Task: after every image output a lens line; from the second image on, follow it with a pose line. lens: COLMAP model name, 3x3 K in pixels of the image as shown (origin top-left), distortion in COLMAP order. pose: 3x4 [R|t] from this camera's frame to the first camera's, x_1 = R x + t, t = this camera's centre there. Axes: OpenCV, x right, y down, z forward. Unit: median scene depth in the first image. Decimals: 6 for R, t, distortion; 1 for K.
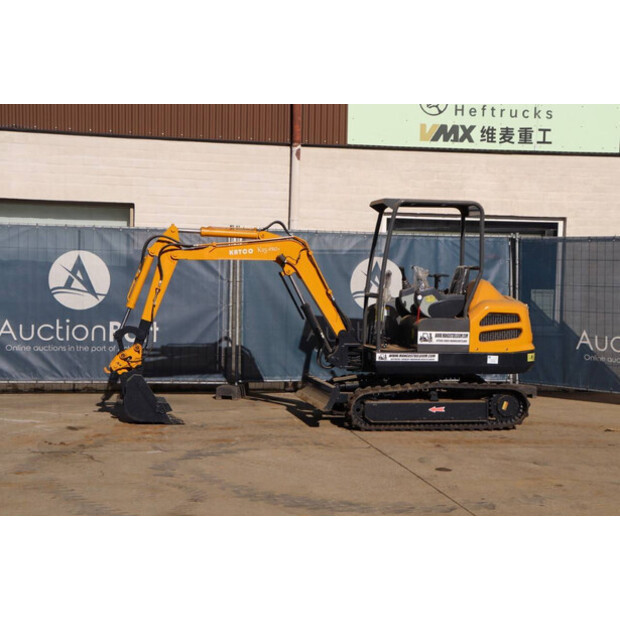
lens RADIAL K [[1145.2, 0, 310.0], [0, 1145.2, 310.0], [0, 0, 1]] dist [0.259773, -0.069534]
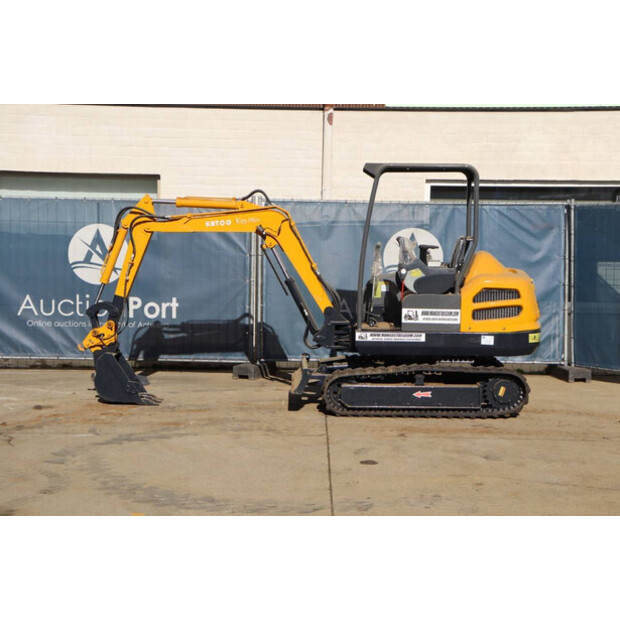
lens RADIAL K [[1145.2, 0, 310.0], [0, 1145.2, 310.0], [0, 0, 1]] dist [0.259773, -0.069534]
pose [[0.981673, 0.004162, -0.190530, 0.191389], [-0.000016, 0.999763, 0.021756, -0.000154], [0.190576, -0.021355, 0.981440, 0.089166]]
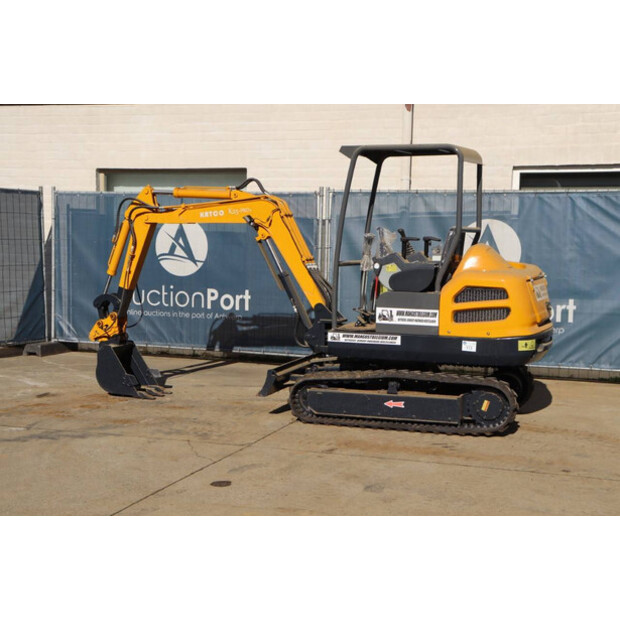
lens RADIAL K [[1014.6, 0, 310.0], [0, 1014.6, 310.0], [0, 0, 1]] dist [0.185518, 0.008471]
pose [[0.862974, 0.029991, -0.504358, 0.409232], [-0.014066, 0.999276, 0.035354, -0.004467], [0.505053, -0.023416, 0.862771, 0.342932]]
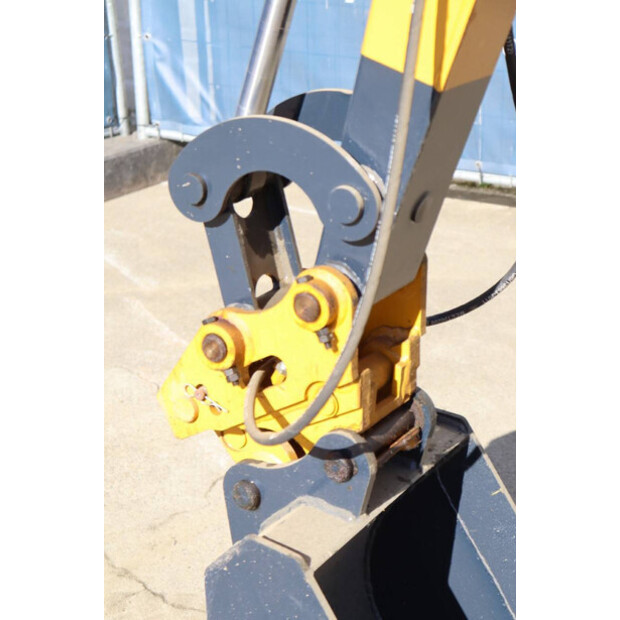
lens RADIAL K [[1468.9, 0, 310.0], [0, 1468.9, 310.0], [0, 0, 1]] dist [0.406459, -0.606496]
pose [[0.736539, 0.190733, -0.648946, -0.051400], [0.021303, 0.952402, 0.304101, -0.012043], [0.676059, -0.237806, 0.697418, 0.873444]]
